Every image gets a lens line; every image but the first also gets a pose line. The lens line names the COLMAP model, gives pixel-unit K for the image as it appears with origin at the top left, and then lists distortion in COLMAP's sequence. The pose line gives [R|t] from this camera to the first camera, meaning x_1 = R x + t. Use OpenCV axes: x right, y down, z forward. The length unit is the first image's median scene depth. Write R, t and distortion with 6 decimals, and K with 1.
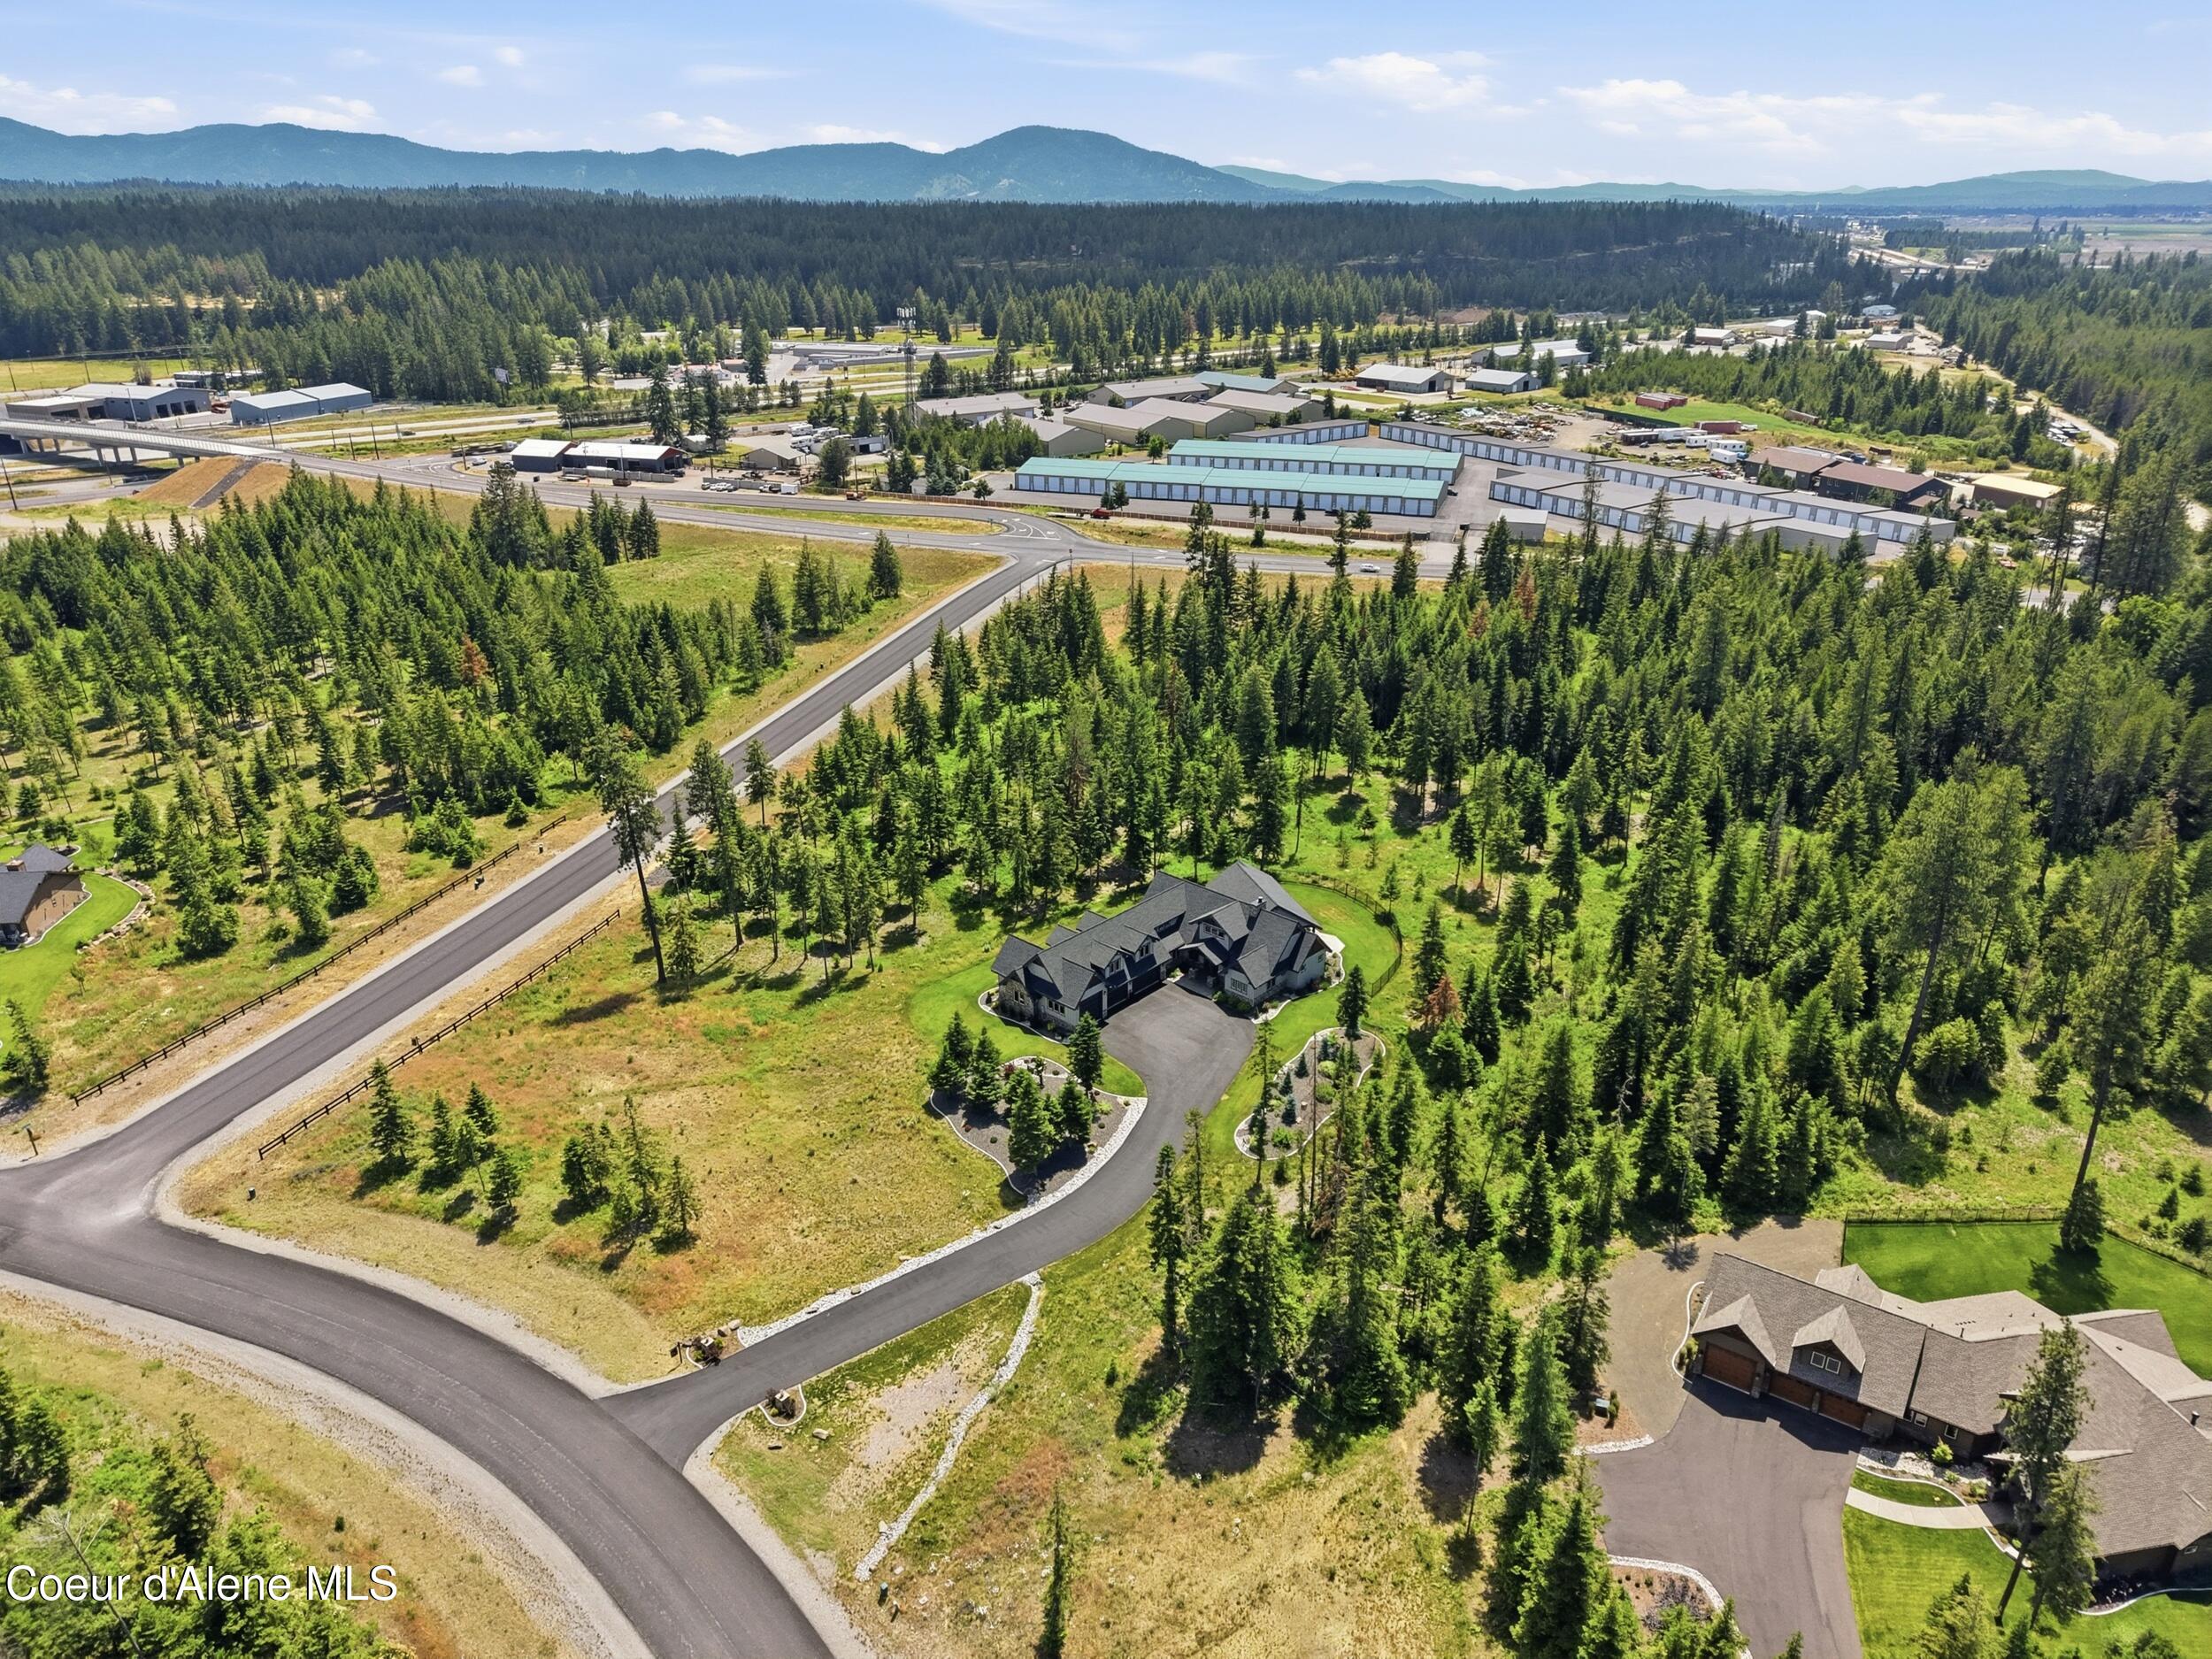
lens RADIAL K [[1436.0, 0, 1106.0], [0, 1436.0, 829.5], [0, 0, 1]] dist [0.058079, -0.071924]
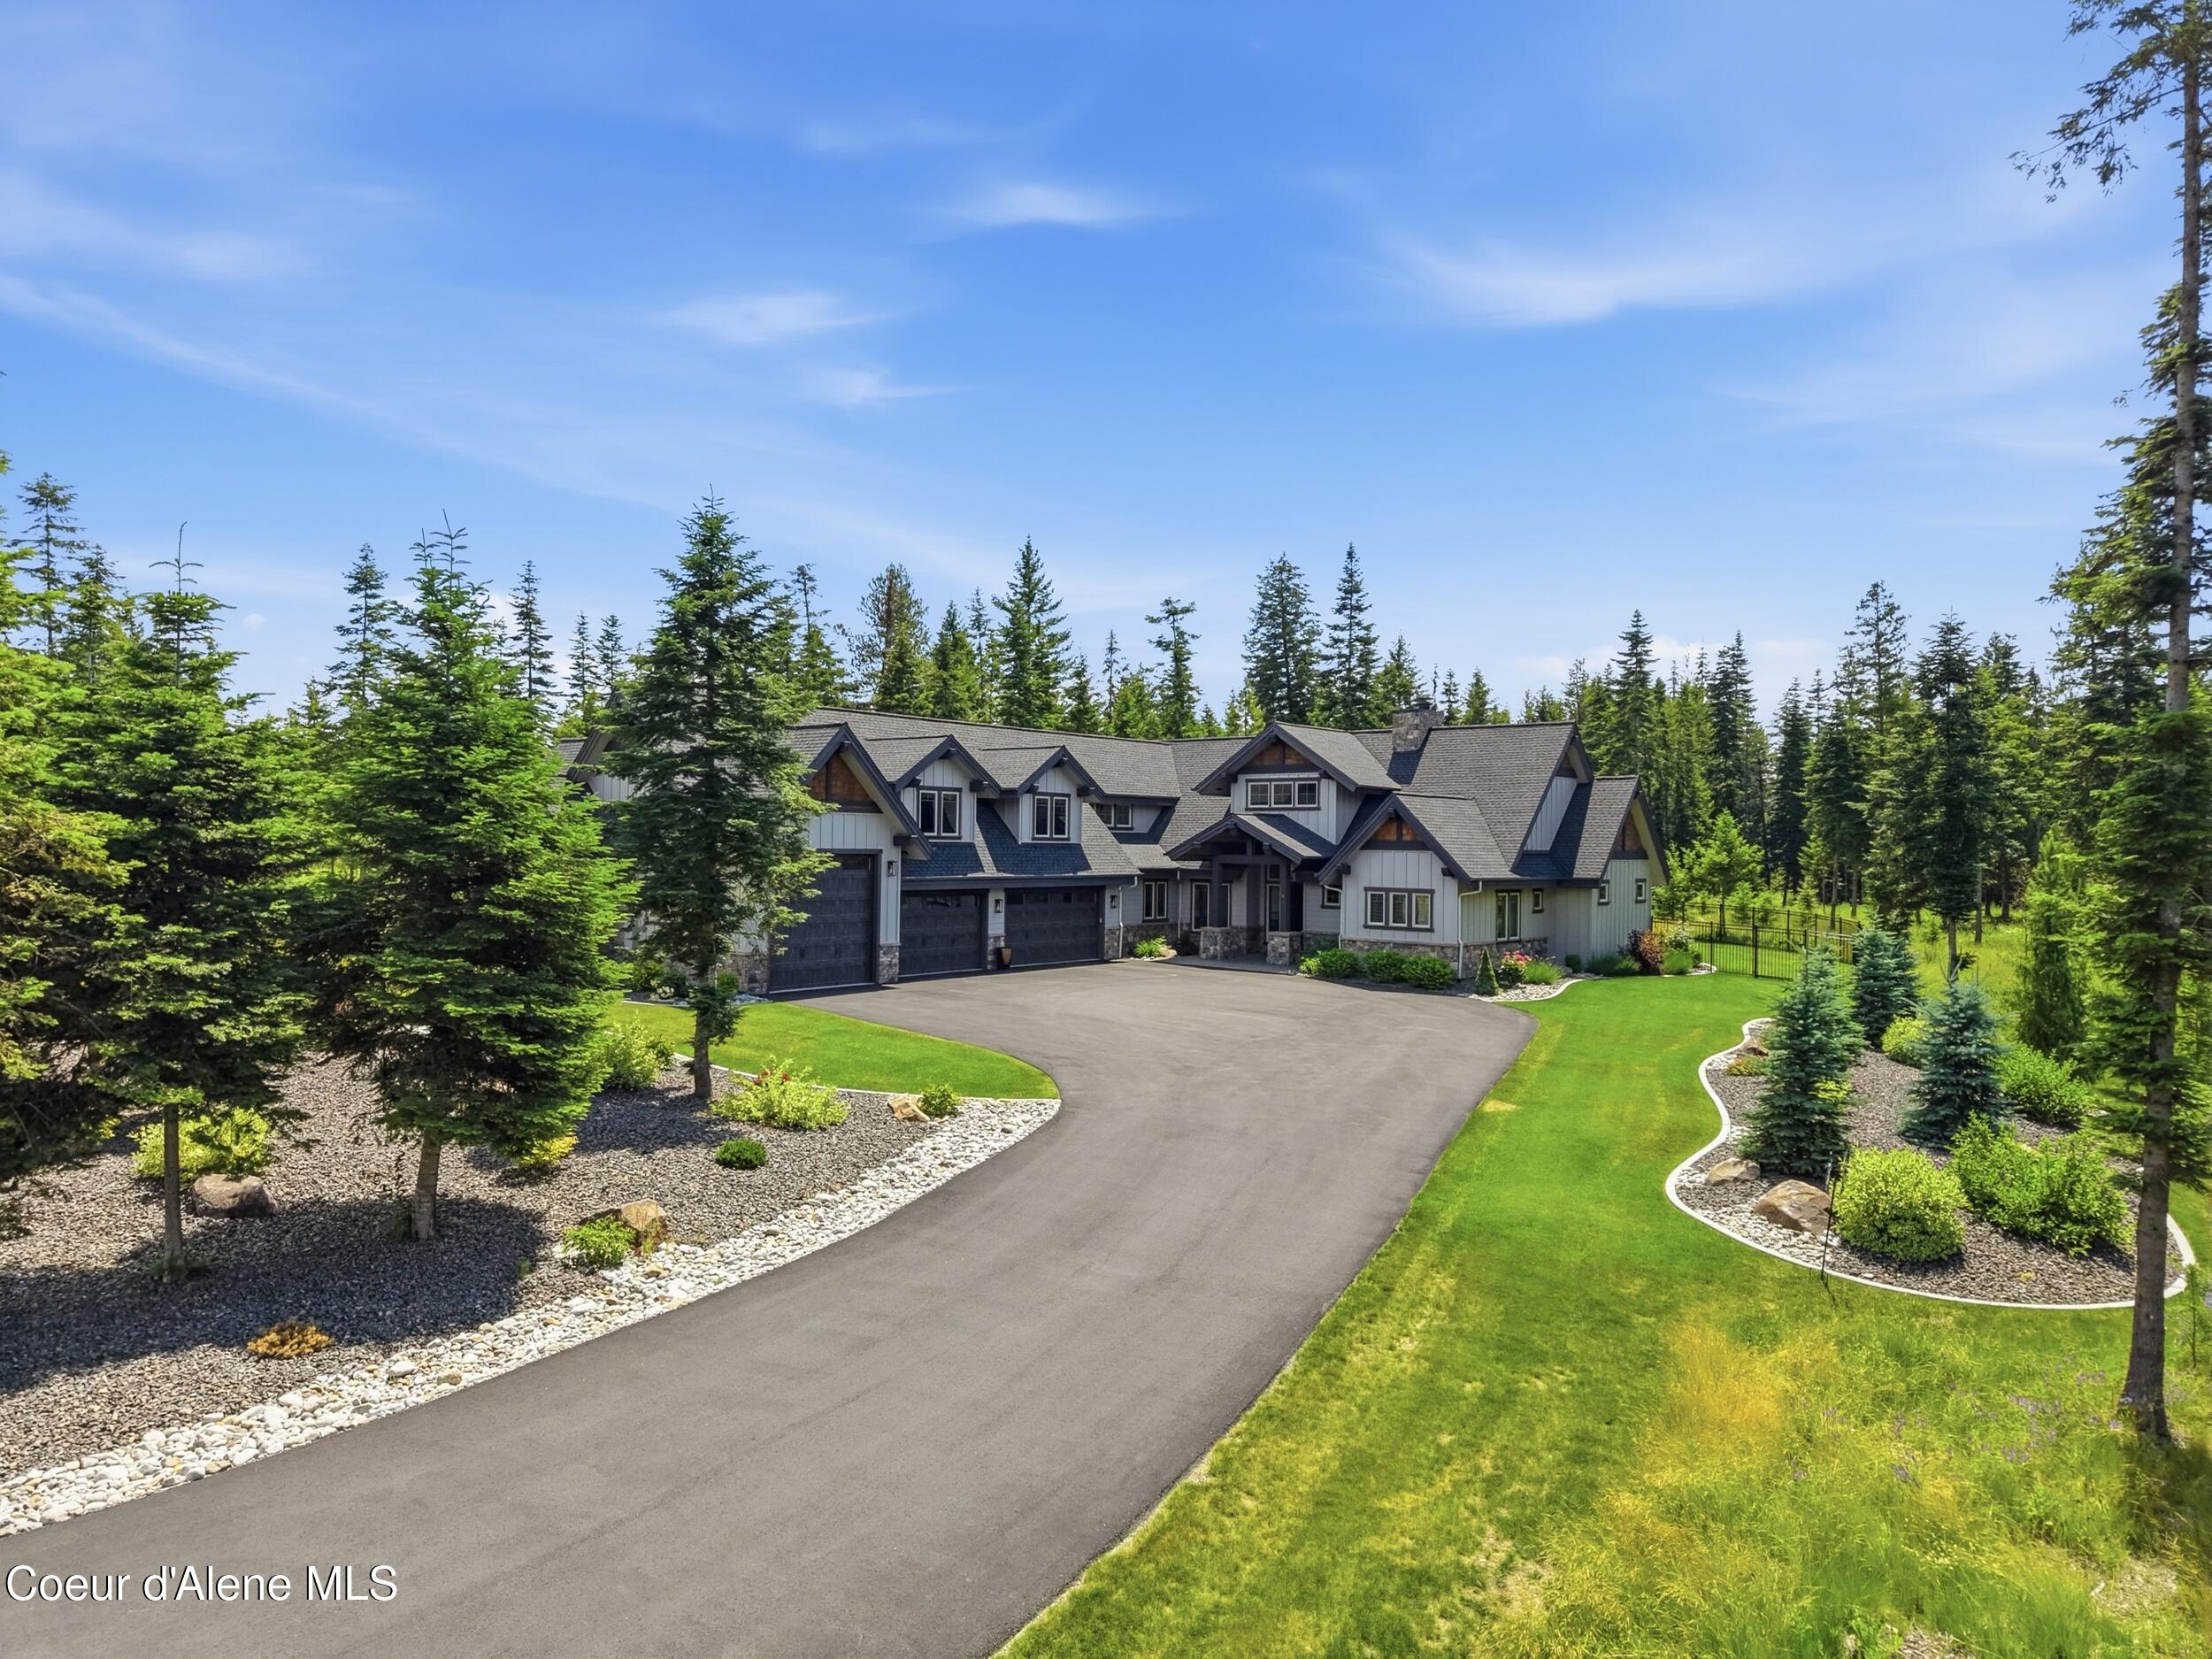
lens RADIAL K [[1449.3, 0, 1103.7], [0, 1449.3, 827.4], [0, 0, 1]] dist [0.023951, -0.022476]
pose [[0.998178, 0.017588, 0.057712, 0.020963], [0.007864, 0.910479, -0.413480, 0.206197], [-0.059818, 0.413180, 0.908682, 0.746060]]
